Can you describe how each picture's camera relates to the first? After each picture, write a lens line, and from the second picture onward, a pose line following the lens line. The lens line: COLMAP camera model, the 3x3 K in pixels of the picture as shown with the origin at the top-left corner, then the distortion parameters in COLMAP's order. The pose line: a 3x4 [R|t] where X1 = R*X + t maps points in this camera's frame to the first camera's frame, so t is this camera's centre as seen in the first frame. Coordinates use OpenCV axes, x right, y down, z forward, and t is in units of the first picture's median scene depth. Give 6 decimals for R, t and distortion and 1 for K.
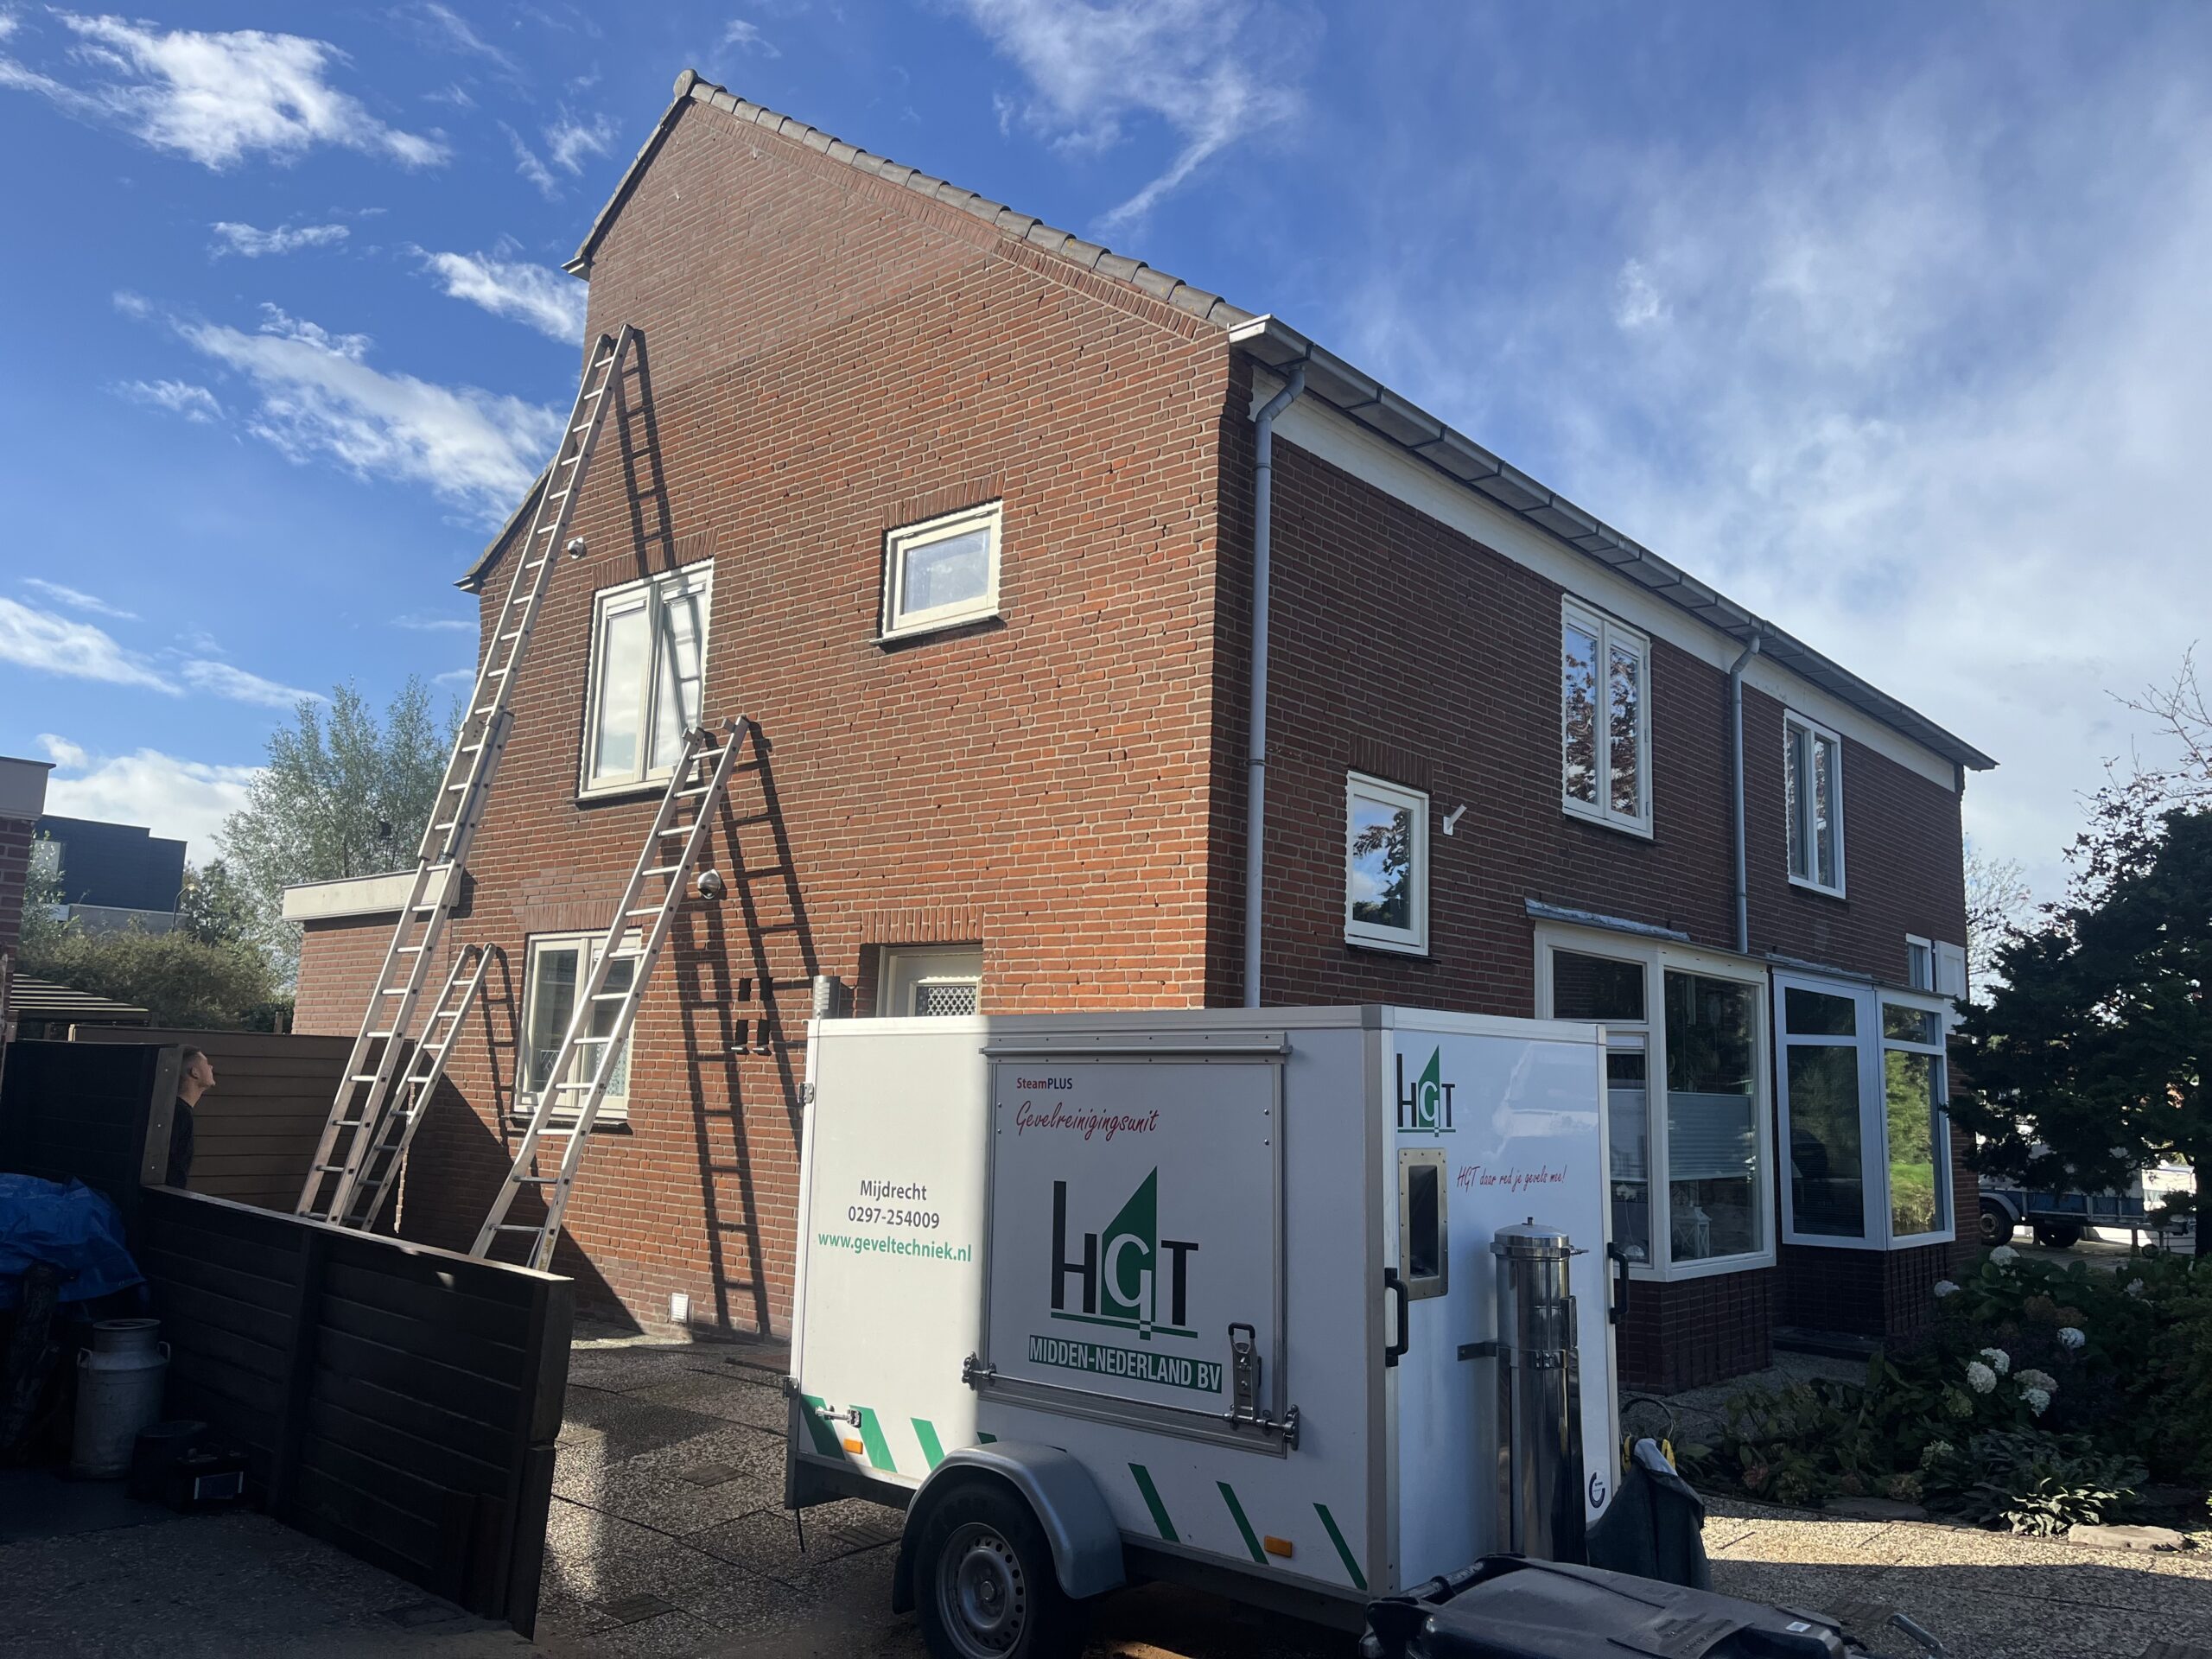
lens RADIAL K [[1688.3, 0, 1106.0], [0, 1688.3, 829.5], [0, 0, 1]] dist [0.043095, -0.000666]
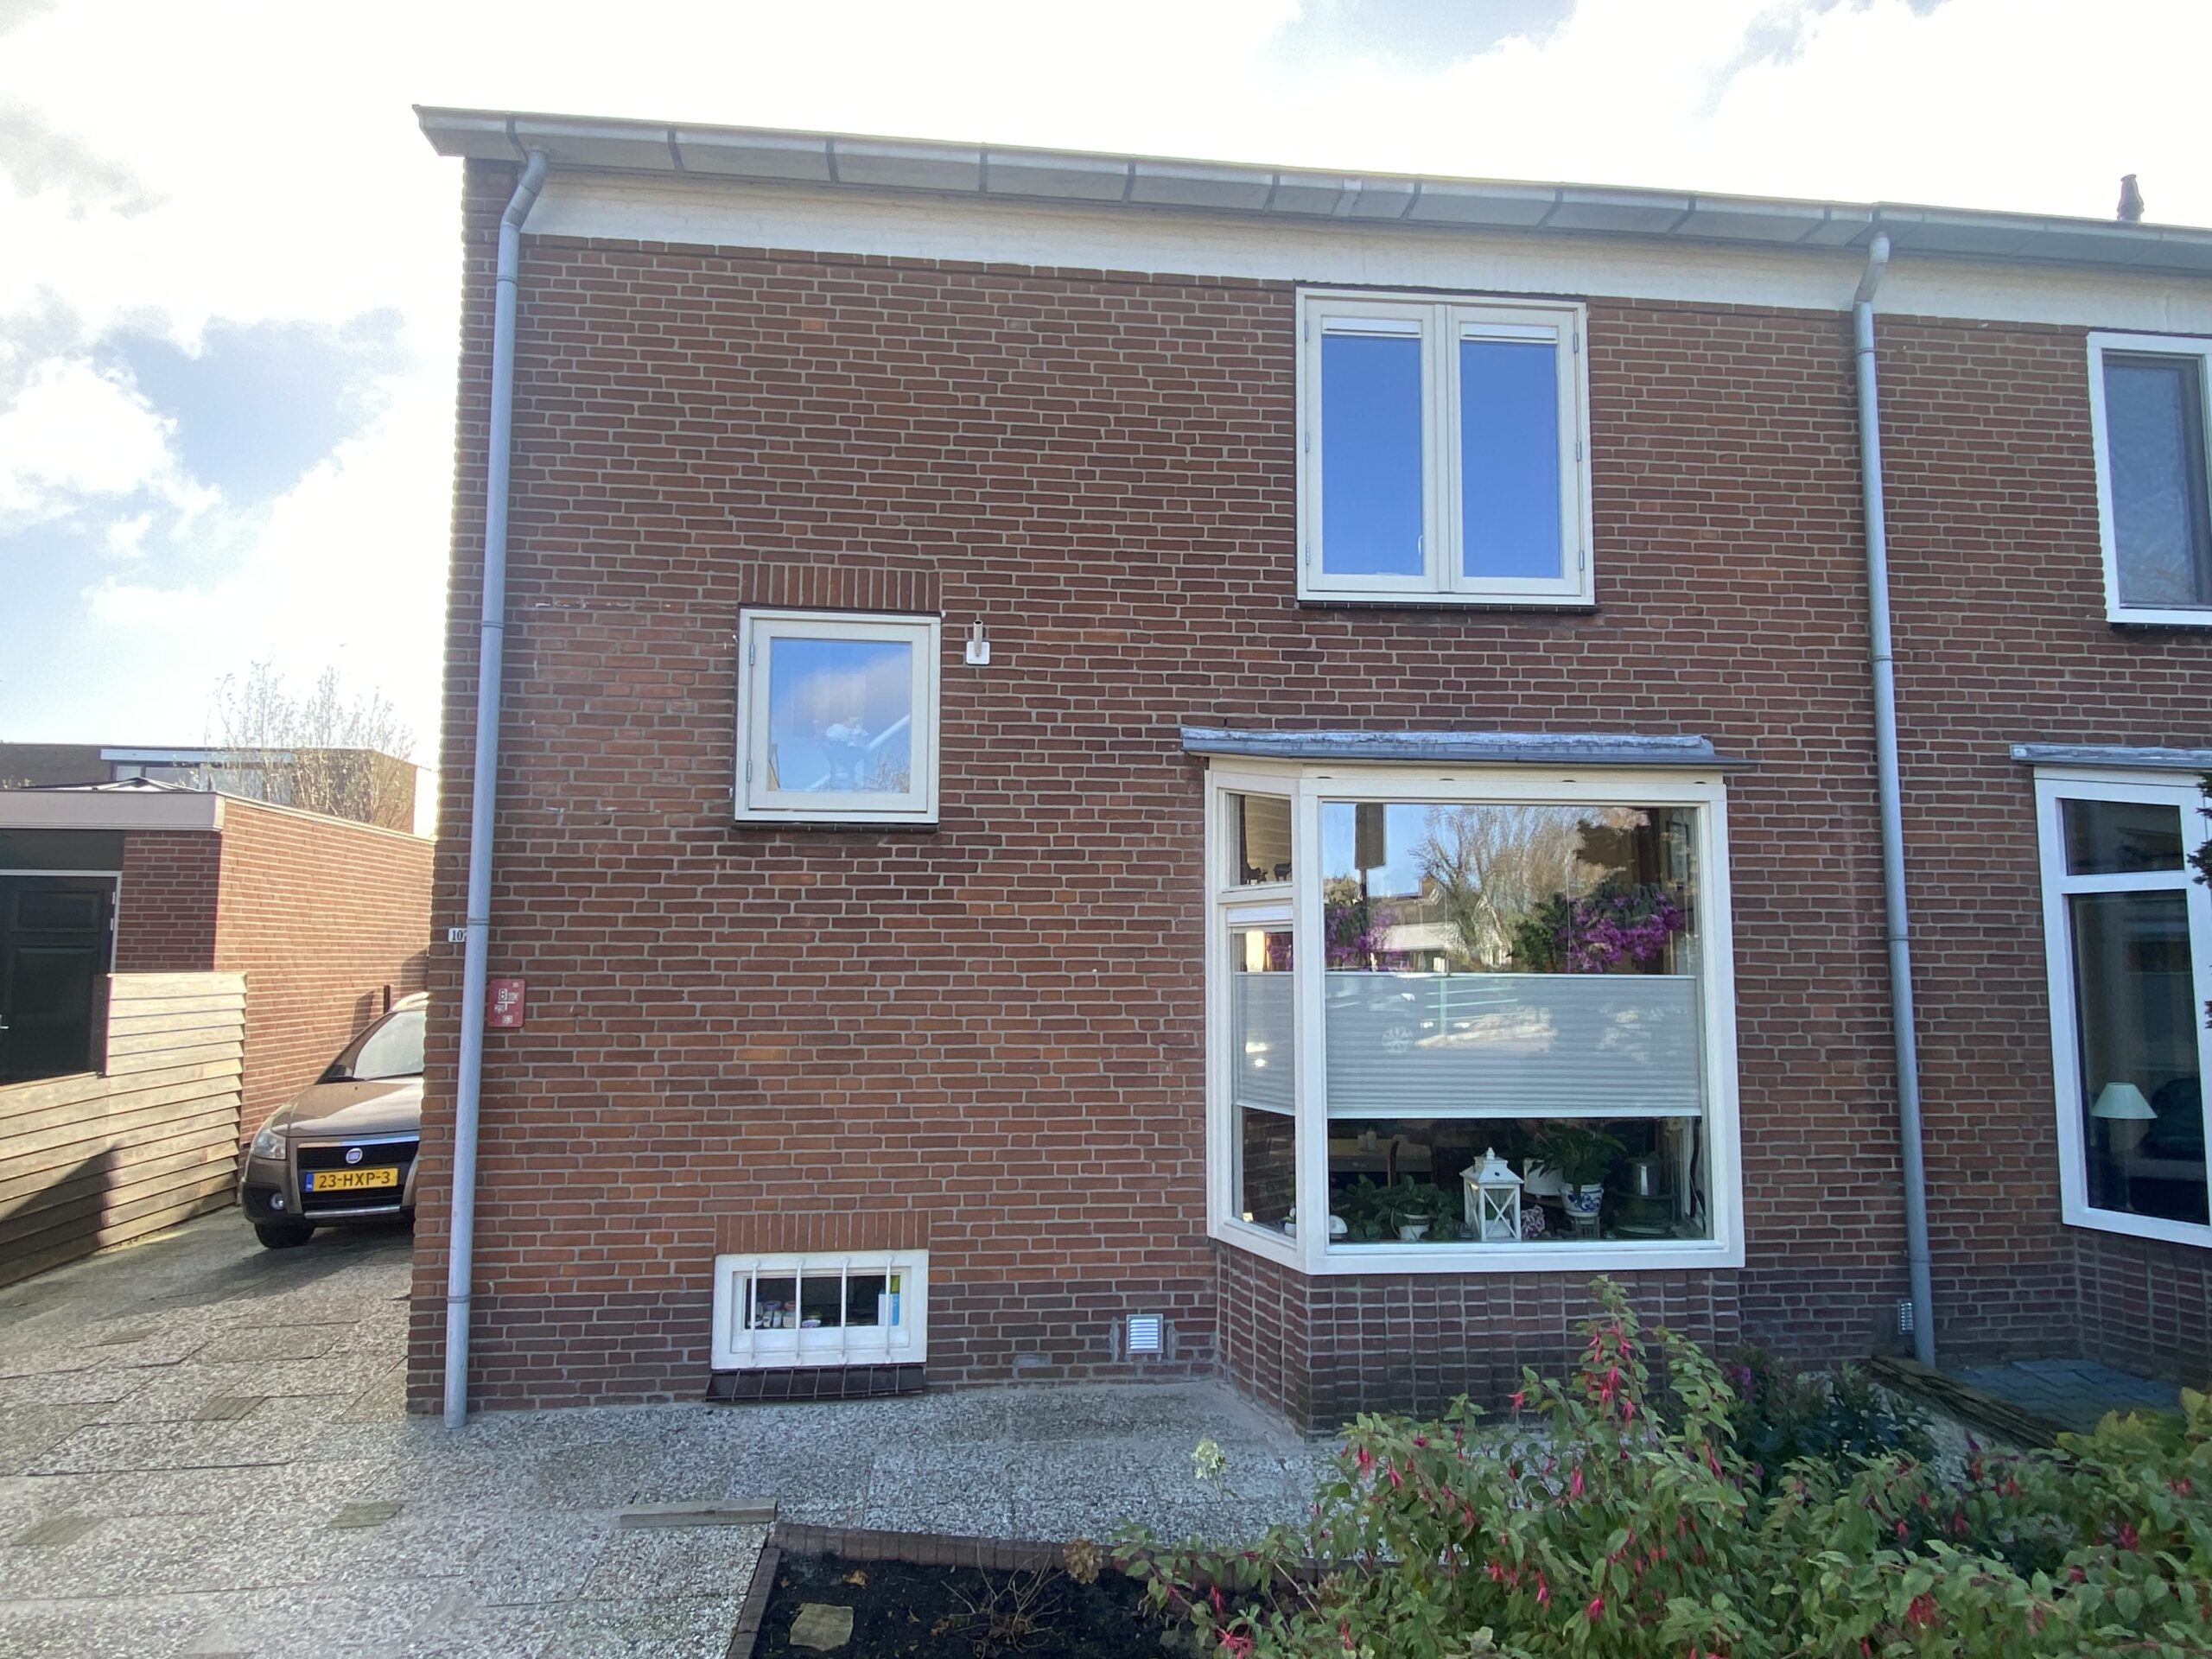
lens RADIAL K [[1096.7, 0, 1104.9], [0, 1096.7, 913.2], [0, 0, 1]] dist [0.051182, -0.045833]
pose [[0.723620, -0.083769, -0.685096, 0.576434], [0.129312, 0.991485, 0.015352, 0.115408], [0.677977, -0.099700, 0.728291, 0.658912]]
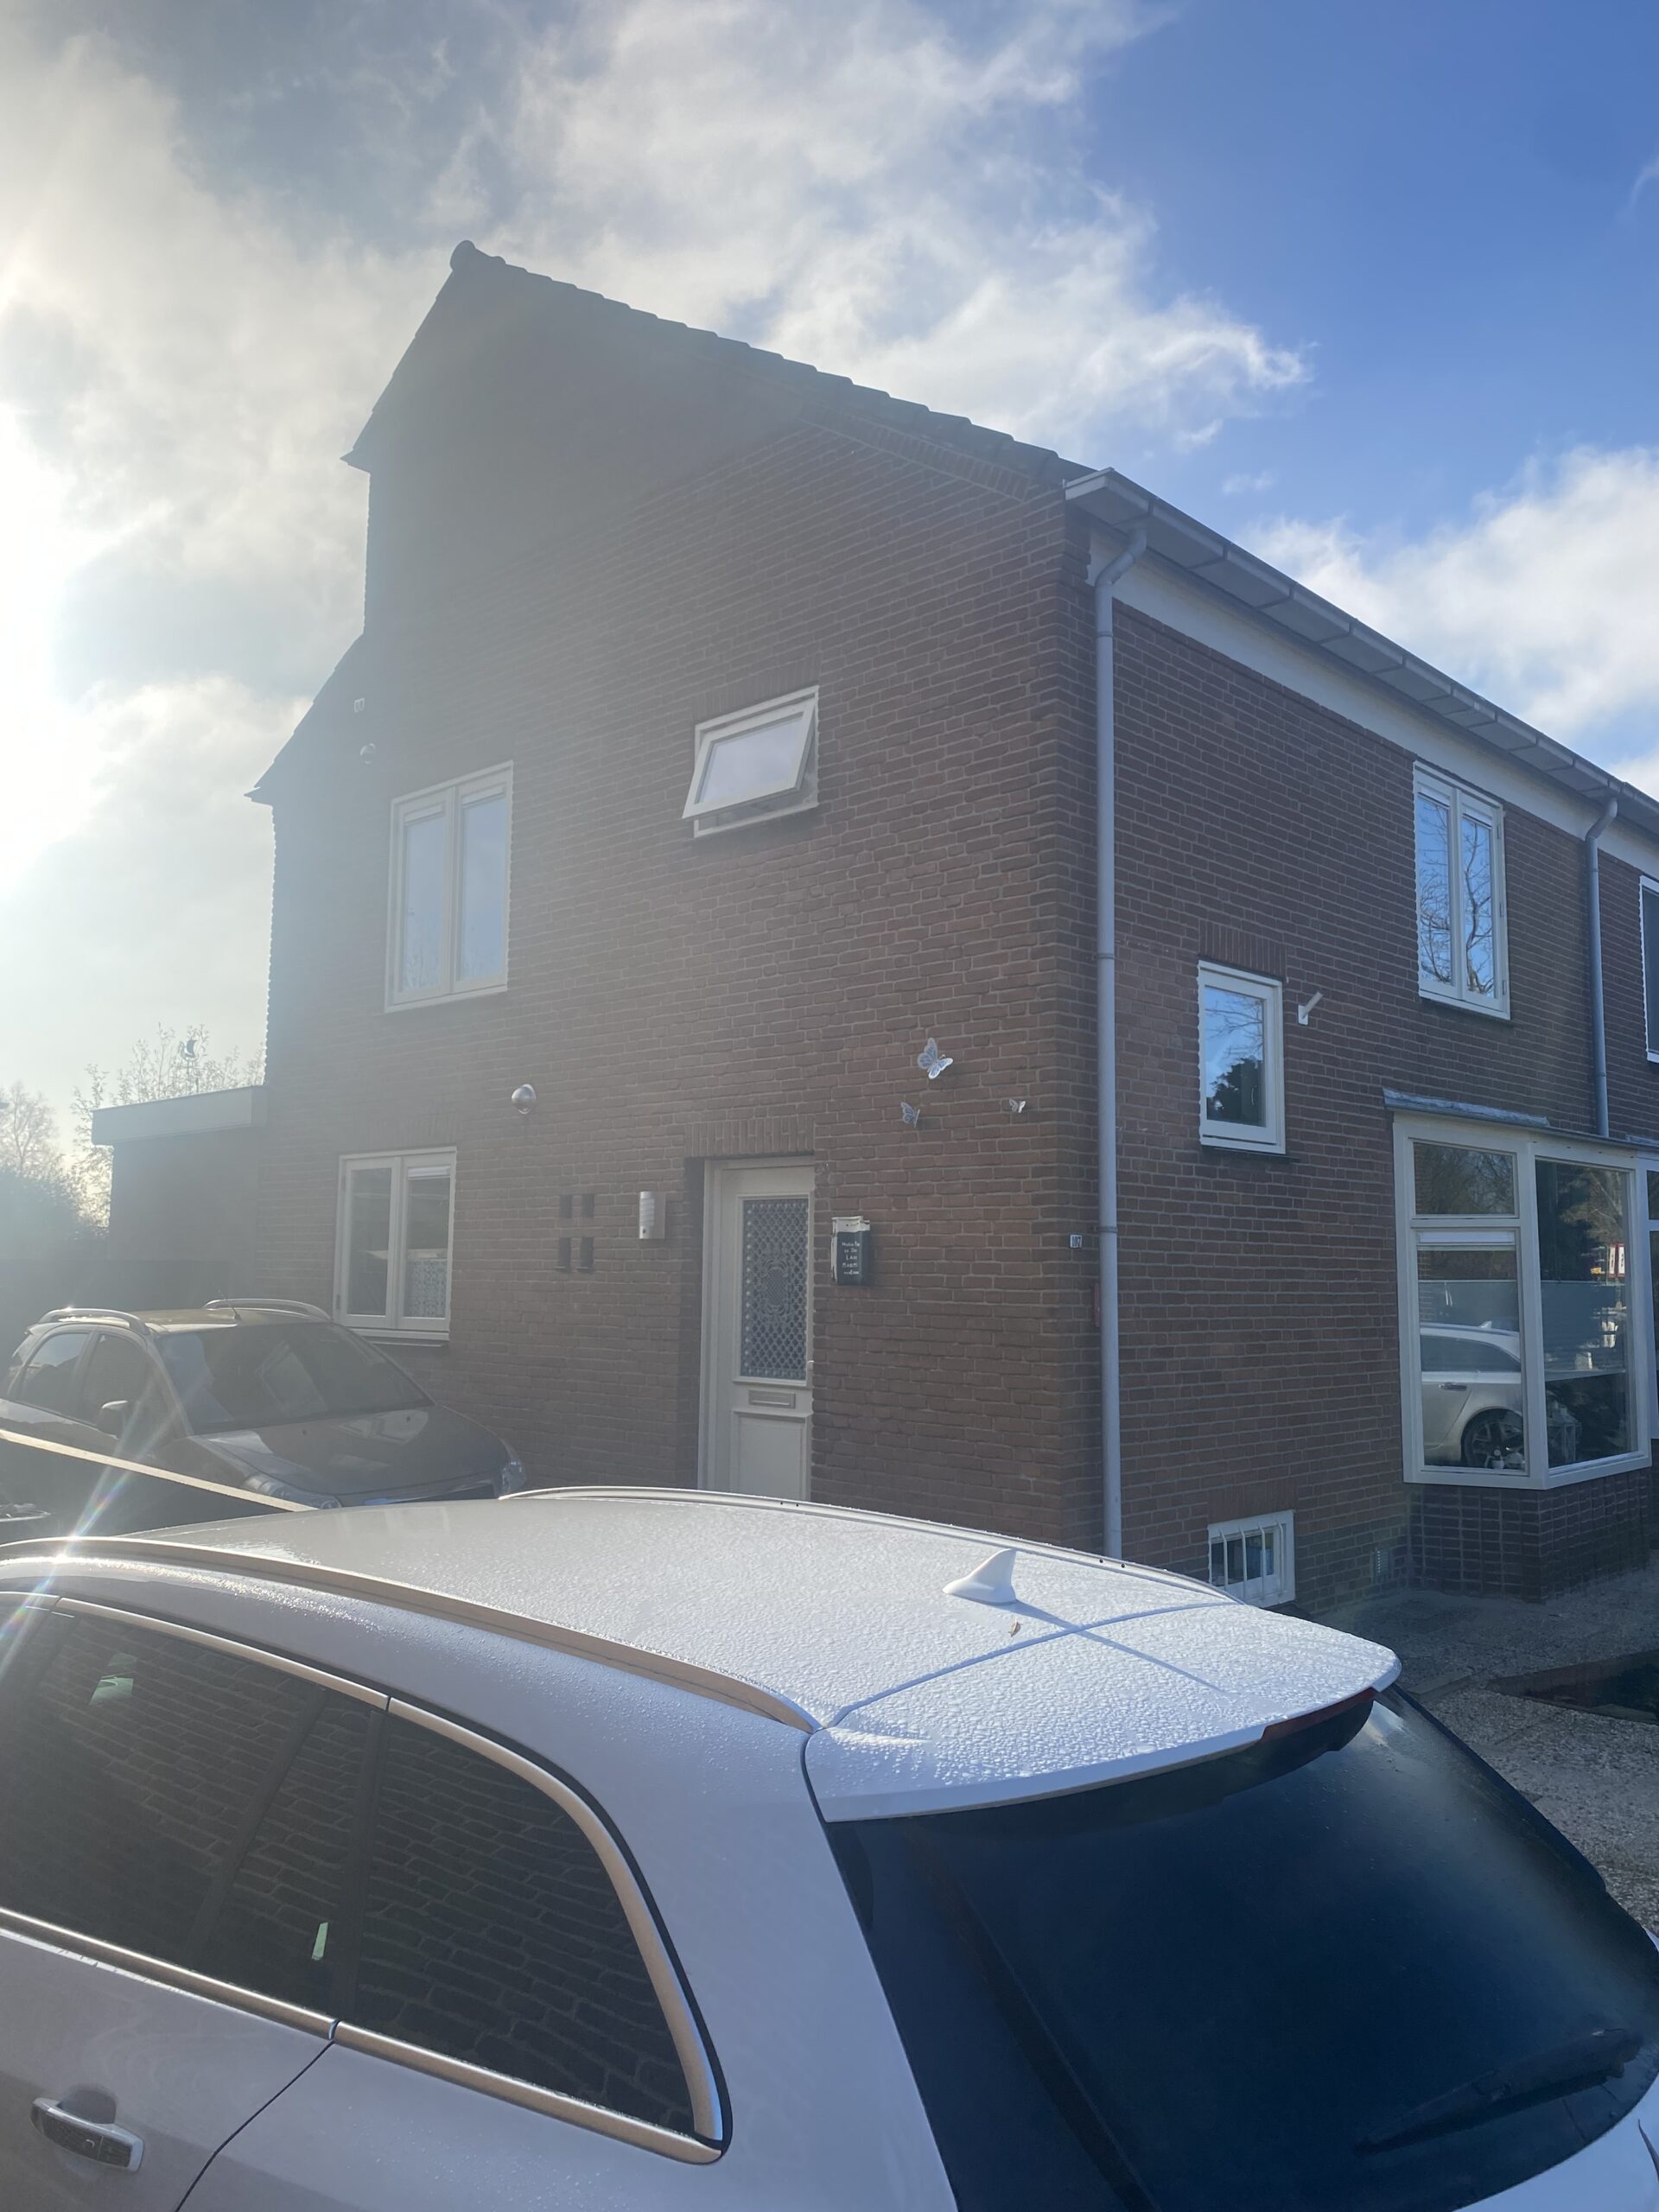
lens RADIAL K [[1692.8, 0, 829.5], [0, 1692.8, 1106.0], [0, 0, 1]] dist [0.086534, -0.258132]
pose [[0.998652, -0.030495, -0.041992, -0.022008], [0.032566, 0.998240, 0.049565, -0.007095], [0.040407, -0.050866, 0.997888, 0.044084]]
